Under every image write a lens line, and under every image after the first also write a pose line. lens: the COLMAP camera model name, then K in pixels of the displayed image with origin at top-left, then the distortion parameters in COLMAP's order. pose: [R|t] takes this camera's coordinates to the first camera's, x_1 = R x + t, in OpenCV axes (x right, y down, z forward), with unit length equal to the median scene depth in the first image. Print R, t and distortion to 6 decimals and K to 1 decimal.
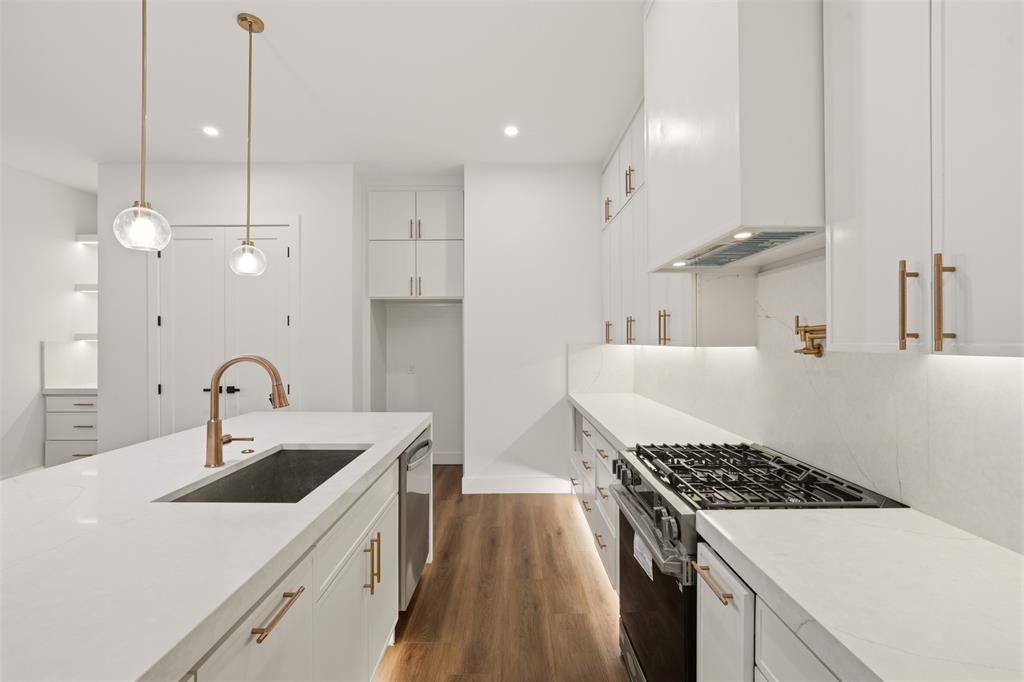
lens RADIAL K [[454.0, 0, 512.0], [0, 454.0, 341.0], [0, 0, 1]] dist [-0.018039, 0.007037]
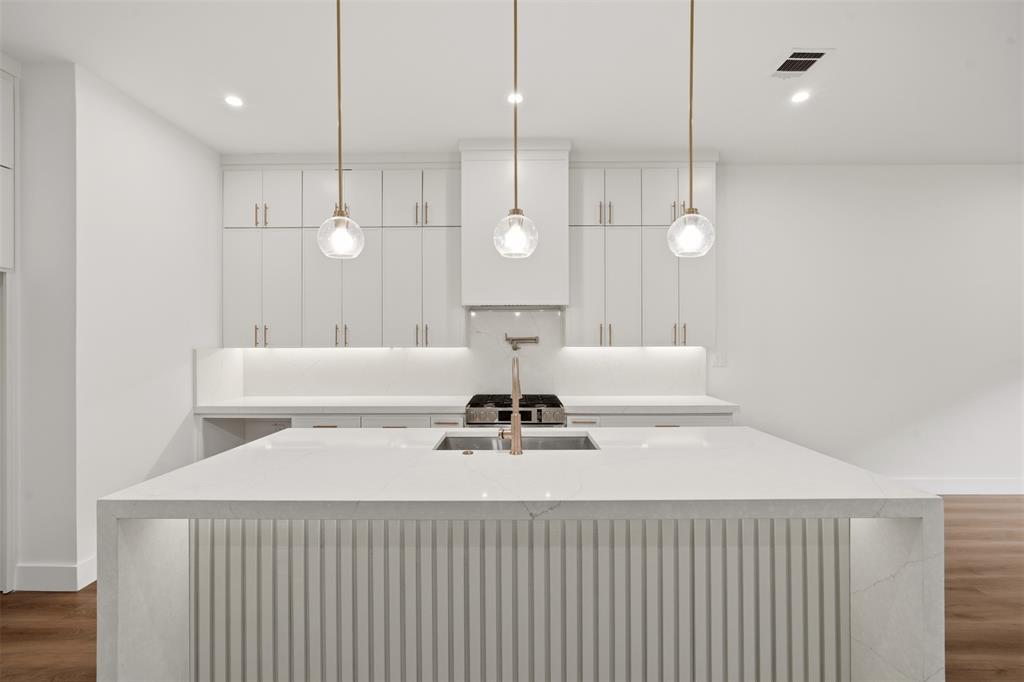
lens RADIAL K [[454.0, 0, 512.0], [0, 454.0, 341.0], [0, 0, 1]] dist [-0.018039, 0.007037]
pose [[0.011554, 0.000196, 0.999933, -0.755861], [-0.002169, 0.999998, -0.000171, -0.007812], [-0.999931, -0.002167, 0.011555, 0.407091]]
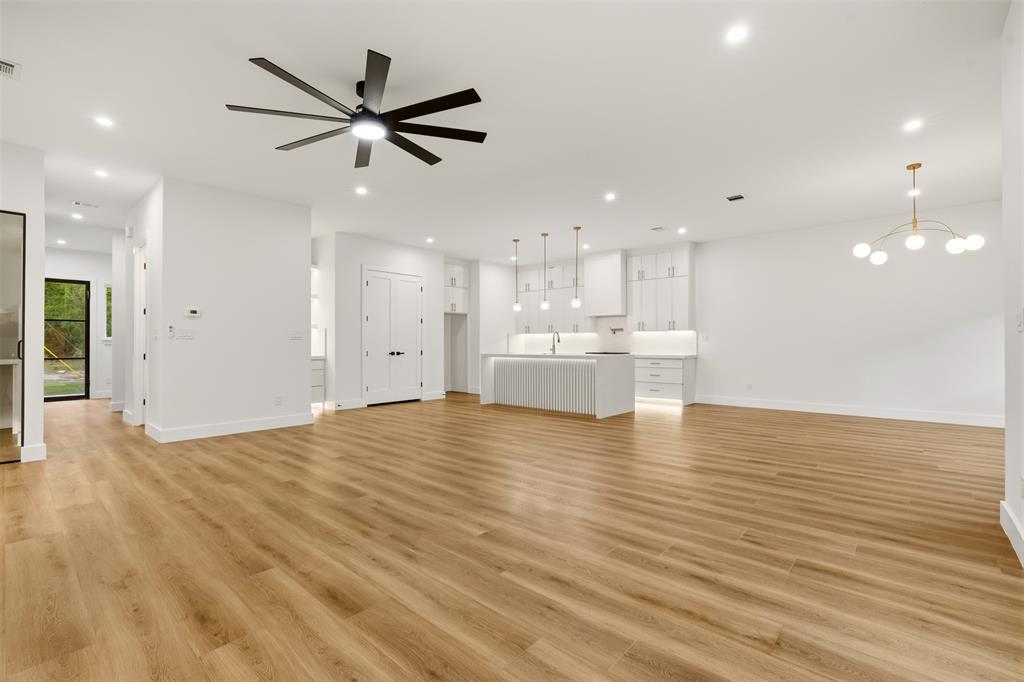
lens RADIAL K [[454.0, 0, 512.0], [0, 454.0, 341.0], [0, 0, 1]] dist [-0.018039, 0.007037]
pose [[0.668121, 0.001092, 0.744052, -1.898665], [-0.000519, 0.999999, -0.001002, 0.053565], [-0.744052, 0.000283, 0.668121, -0.804834]]
